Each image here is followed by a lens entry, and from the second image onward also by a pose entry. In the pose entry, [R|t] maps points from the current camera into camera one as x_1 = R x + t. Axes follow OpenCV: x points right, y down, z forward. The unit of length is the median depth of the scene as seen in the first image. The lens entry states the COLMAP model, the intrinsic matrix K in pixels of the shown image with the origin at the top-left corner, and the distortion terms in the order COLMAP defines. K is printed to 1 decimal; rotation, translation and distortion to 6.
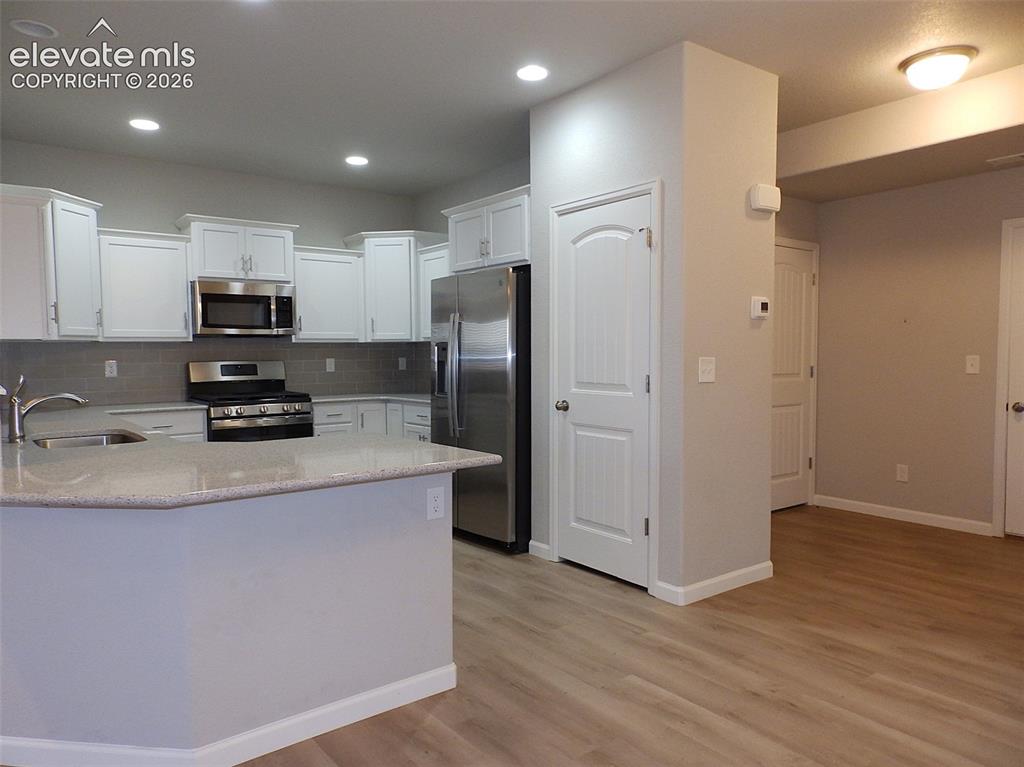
lens RADIAL K [[711.7, 0, 512.0], [0, 711.7, 383.5], [0, 0, 1]] dist [0.008682, 0.001396]
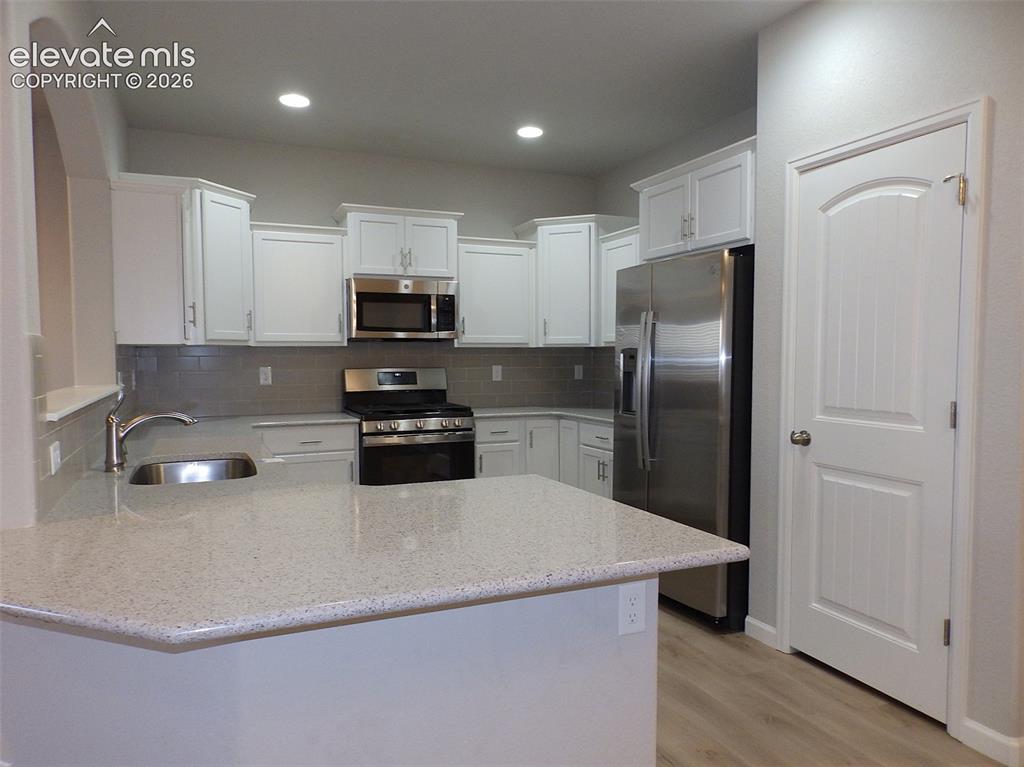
lens RADIAL K [[714.9, 0, 512.0], [0, 714.9, 383.5], [0, 0, 1]] dist [0.001316, -0.004459]
pose [[0.970601, 0.015470, -0.240197, -0.031253], [-0.016408, 0.999864, -0.001909, -0.014107], [0.240135, 0.005794, 0.970722, 0.181852]]
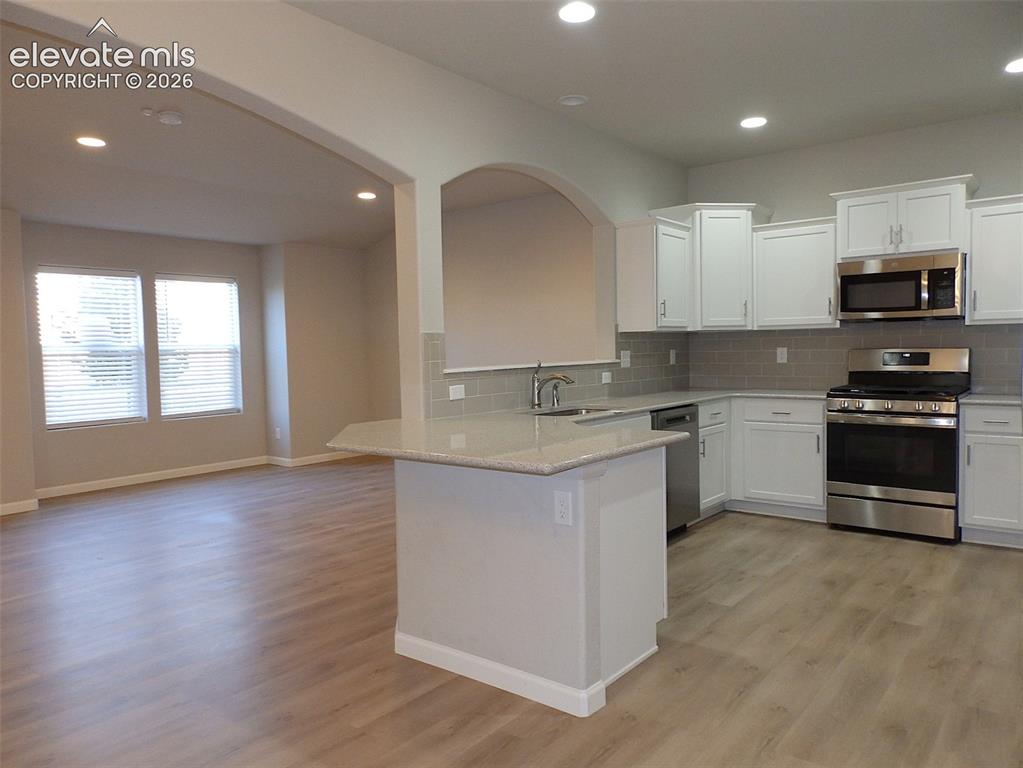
lens RADIAL K [[728.7, 0, 511.5], [0, 728.7, 384.0], [0, 0, 1]] dist [0.001700, 0.001786]
pose [[0.241924, 0.052544, -0.968871, 0.394304], [-0.029041, 0.998477, 0.046898, -0.017533], [0.969861, 0.016791, 0.243081, 0.352613]]
